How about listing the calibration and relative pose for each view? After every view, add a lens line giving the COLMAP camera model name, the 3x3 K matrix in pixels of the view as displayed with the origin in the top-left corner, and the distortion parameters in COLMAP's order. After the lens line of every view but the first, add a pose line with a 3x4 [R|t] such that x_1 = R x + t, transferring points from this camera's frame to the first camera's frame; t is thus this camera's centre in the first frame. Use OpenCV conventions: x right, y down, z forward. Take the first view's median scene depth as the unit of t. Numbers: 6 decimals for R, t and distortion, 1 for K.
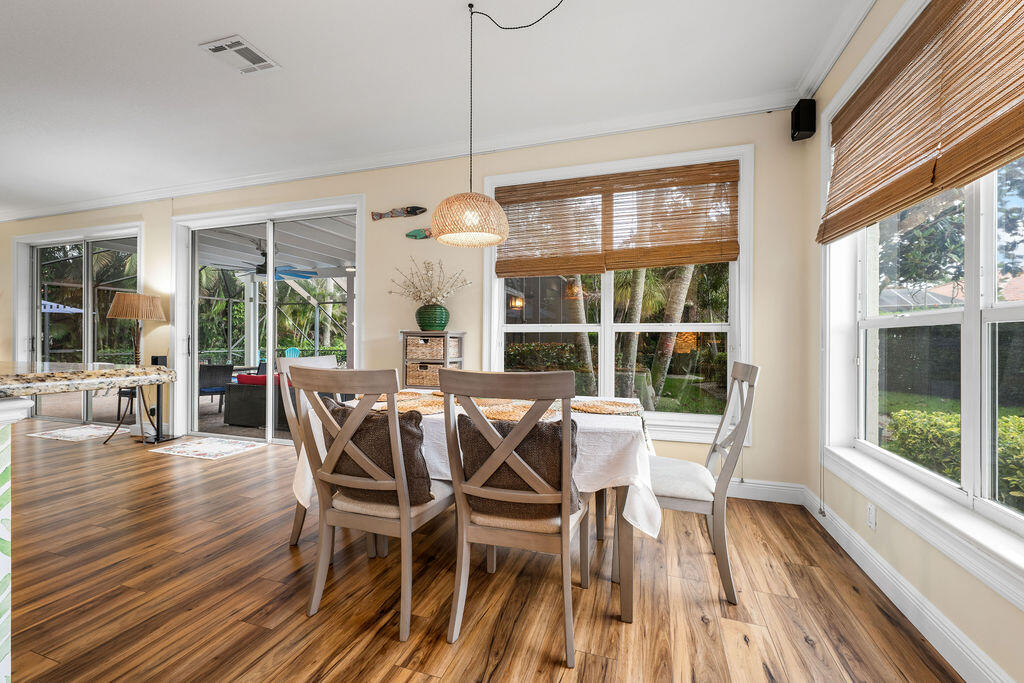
lens RADIAL K [[421.3, 0, 516.4], [0, 421.3, 338.8], [0, 0, 1]] dist [0.000716, 0.000027]
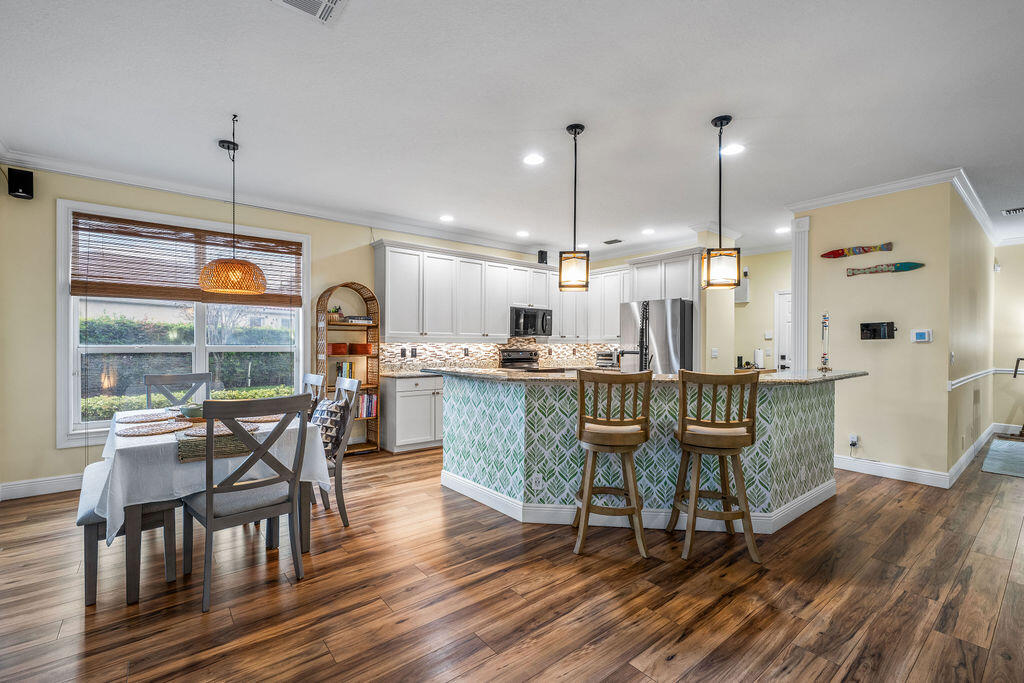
lens RADIAL K [[453.8, 0, 510.4], [0, 453.8, 347.6], [0, 0, 1]] dist [0.001069, 0.000038]
pose [[-0.839340, -0.011239, 0.543490, -0.915450], [-0.009042, 0.999937, 0.006714, -0.043917], [-0.543531, 0.000721, -0.839389, 0.979203]]
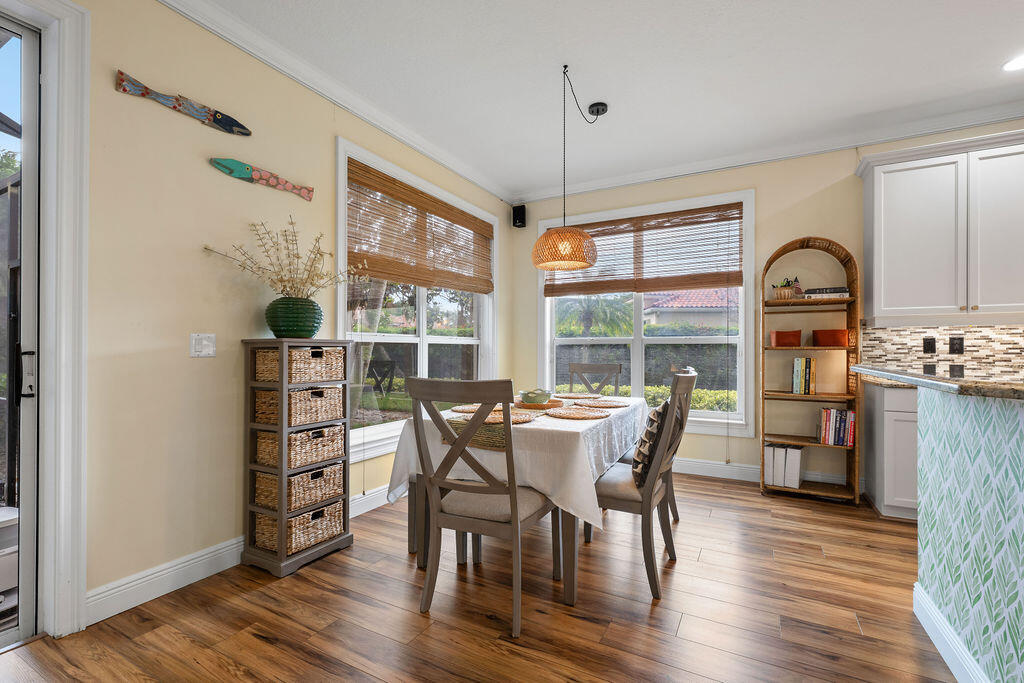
lens RADIAL K [[453.8, 0, 510.4], [0, 453.8, 347.6], [0, 0, 1]] dist [0.001069, 0.000038]
pose [[0.178794, -0.000372, 0.983886, -0.778486], [-0.003396, 0.999994, 0.000995, -0.006361], [-0.983881, -0.003519, 0.178792, 0.521806]]
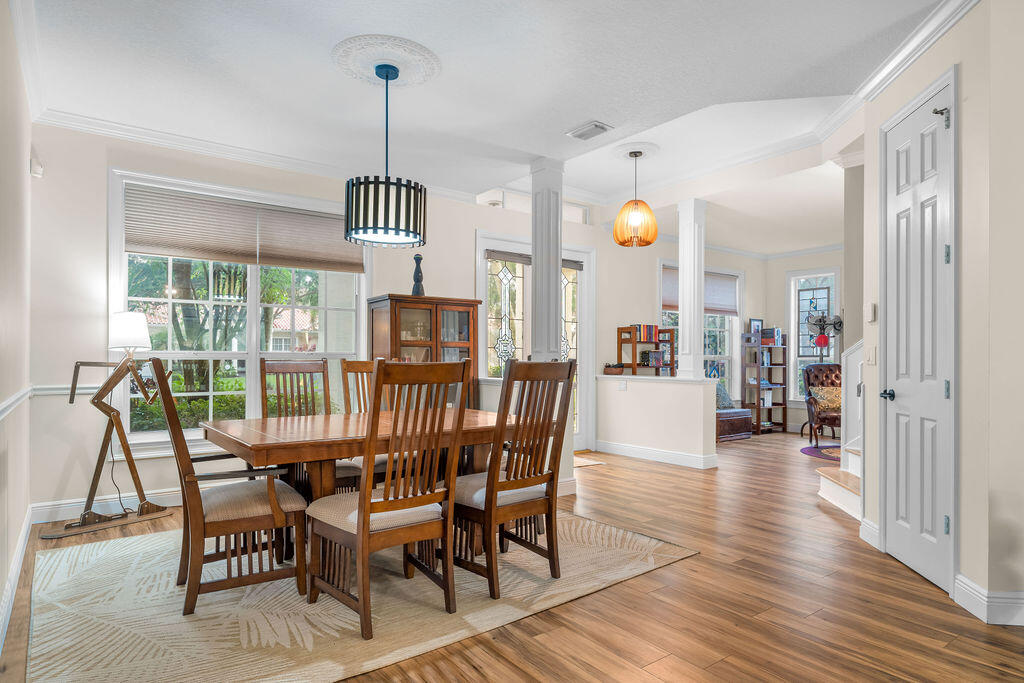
lens RADIAL K [[581.2, 0, 511.1], [0, 581.2, 356.6], [0, 0, 1]] dist [0.000971, 0.000995]
pose [[-0.582103, -0.008202, -0.813074, -1.185834], [-0.004917, 0.999966, -0.006567, -0.016845], [0.813100, 0.000175, -0.582124, -0.215491]]
